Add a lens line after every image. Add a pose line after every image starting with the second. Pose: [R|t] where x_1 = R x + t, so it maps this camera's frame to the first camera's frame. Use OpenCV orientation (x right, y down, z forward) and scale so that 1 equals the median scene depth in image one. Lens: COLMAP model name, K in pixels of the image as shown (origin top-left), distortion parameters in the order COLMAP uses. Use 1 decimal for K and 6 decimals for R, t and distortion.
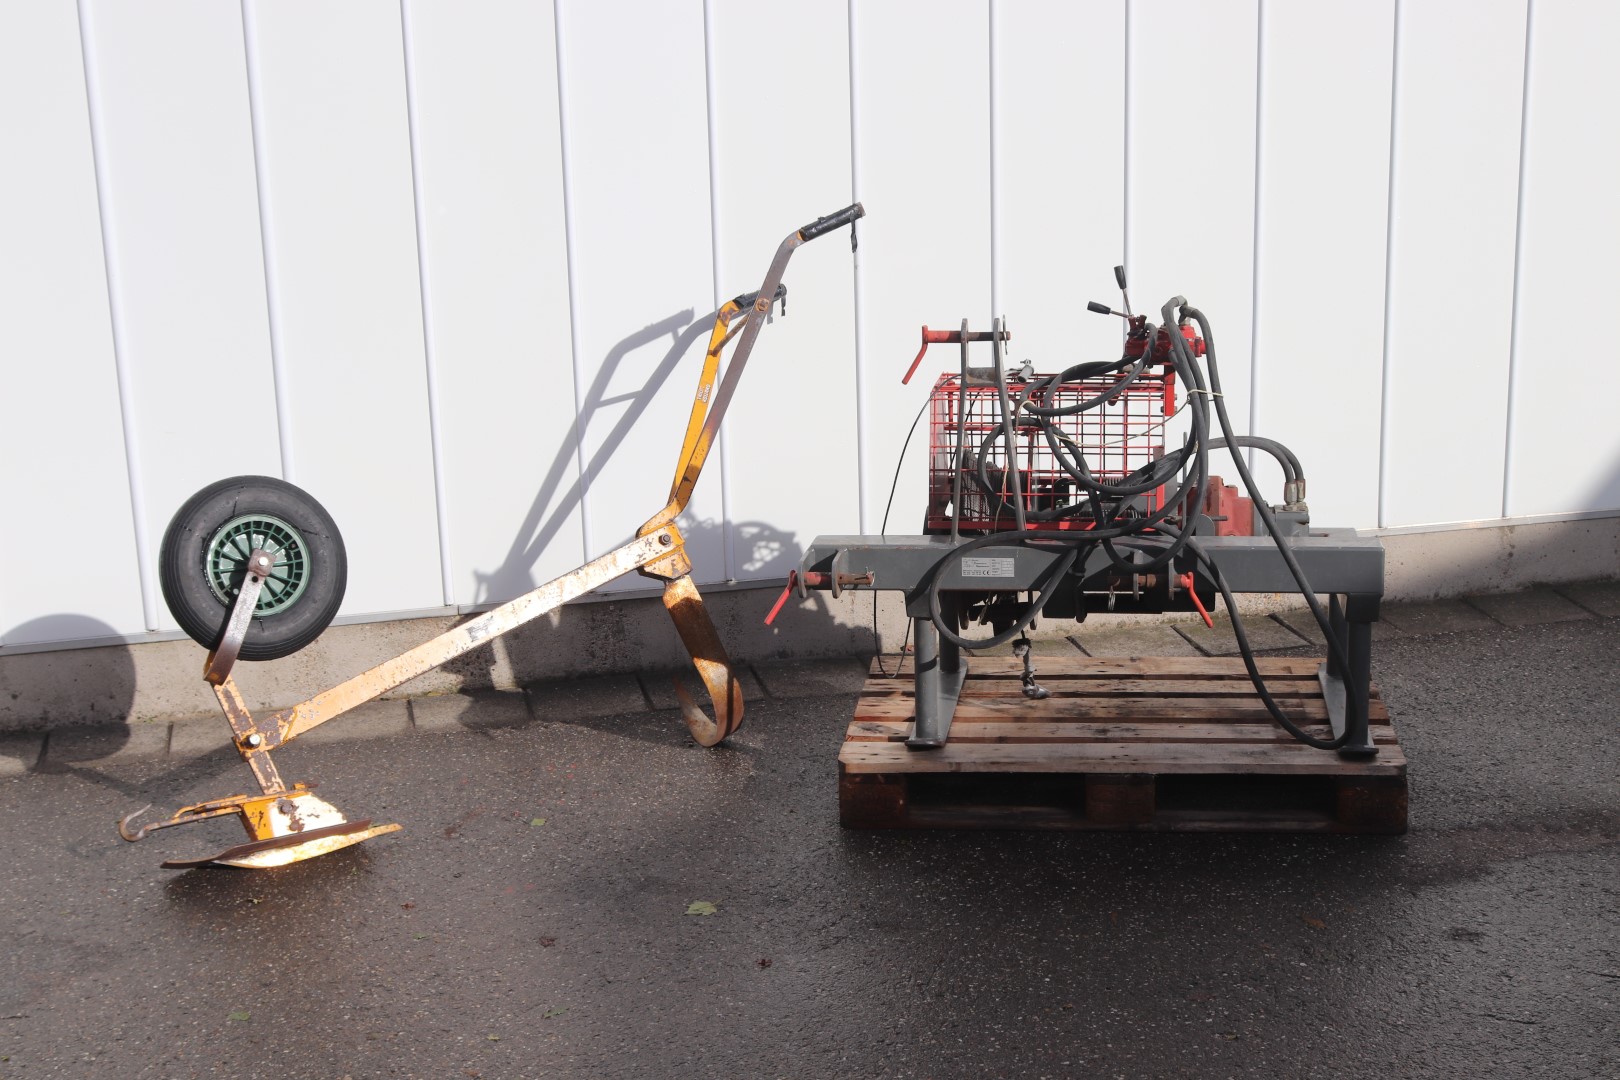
lens RADIAL K [[2118.2, 0, 810.0], [0, 2118.2, 540.0], [0, 0, 1]] dist [-0.003600, 0.034719]
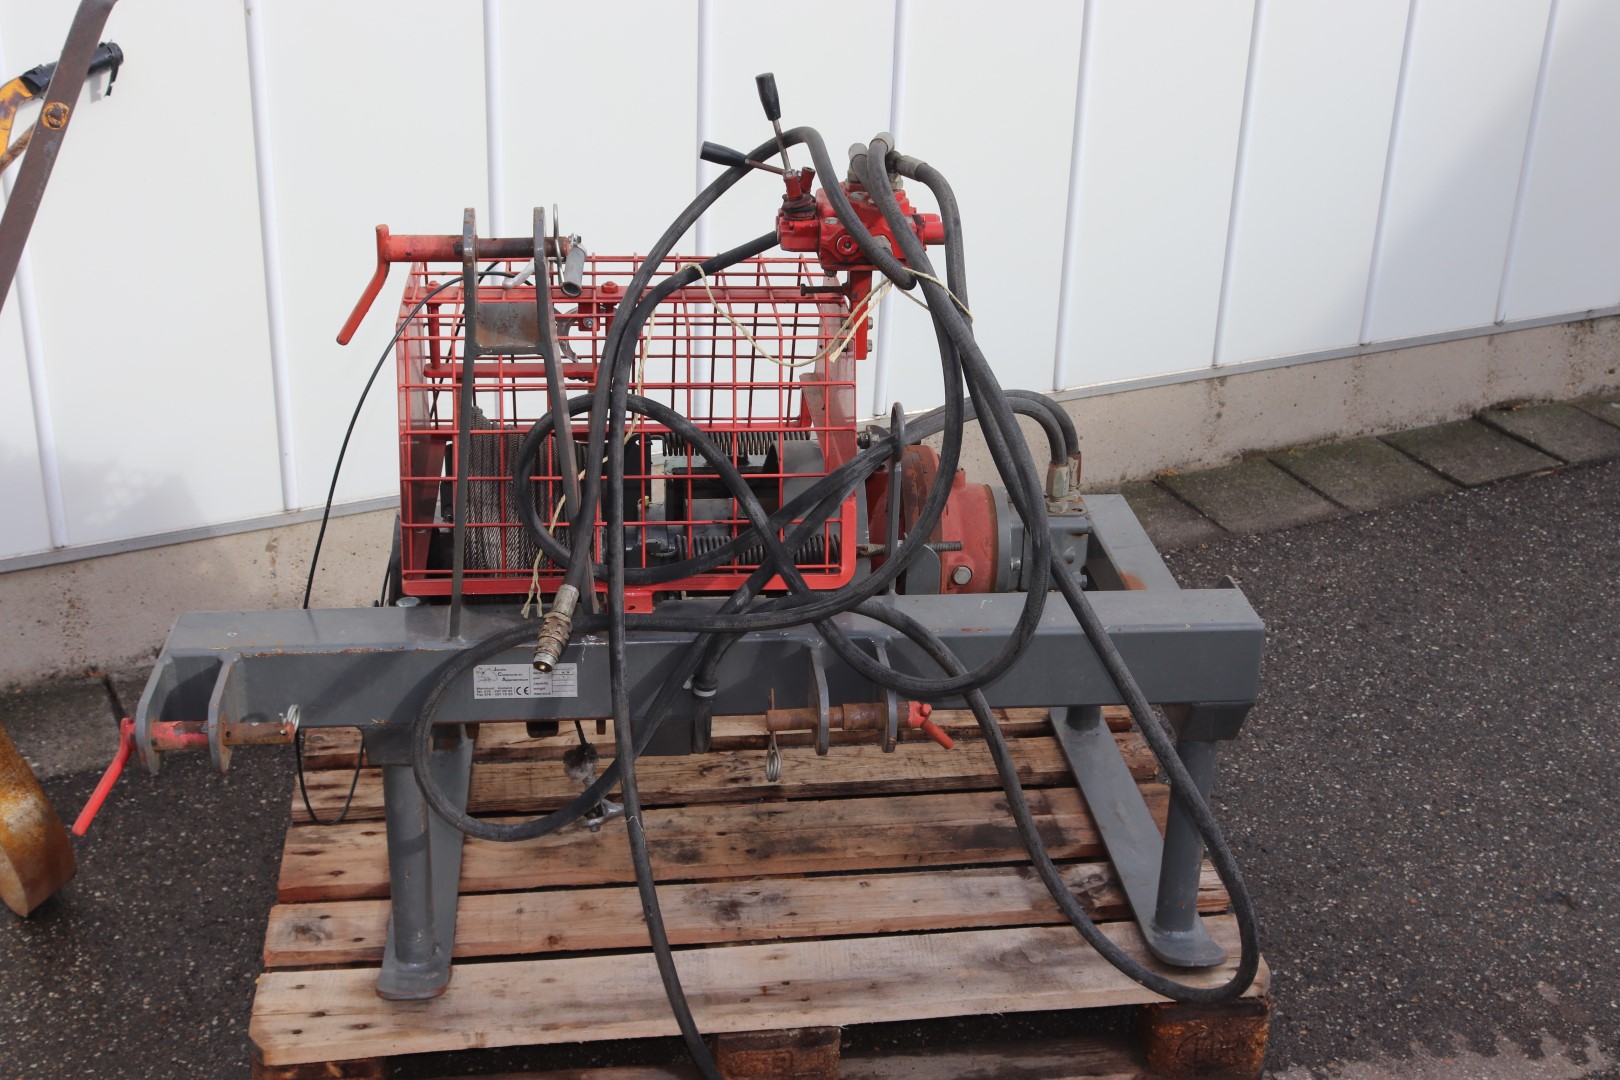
lens RADIAL K [[1970.7, 0, 769.3], [0, 1970.7, 540.6], [0, 0, 1]] dist [-0.028319, -0.009498]
pose [[0.968771, -0.054886, 0.241806, 0.027031], [0.007031, 0.980881, 0.194479, -0.108895], [-0.247857, -0.186706, 0.950635, 0.527620]]
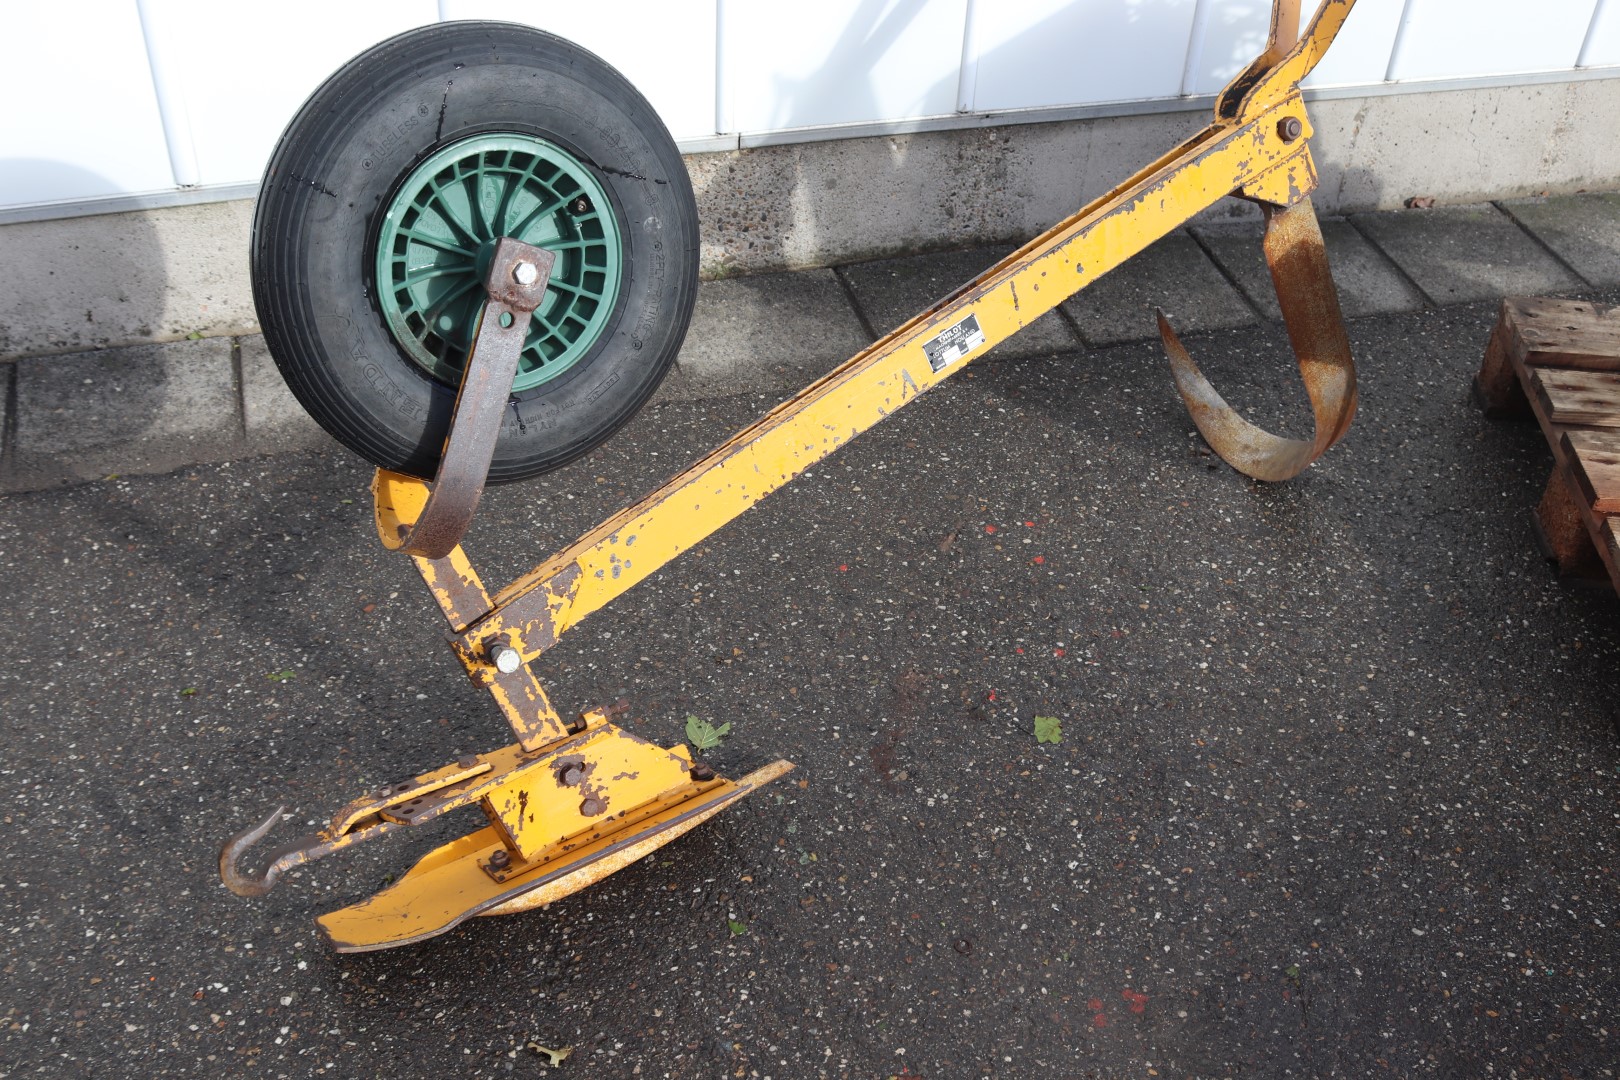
lens RADIAL K [[1637.5, 0, 813.7], [0, 1637.5, 472.4], [0, 0, 1]] dist [-0.078585, 0.027498]
pose [[0.993942, 0.019580, 0.108145, -0.230892], [-0.063069, 0.907466, 0.415364, -0.081645], [-0.090005, -0.419668, 0.903204, 0.691727]]
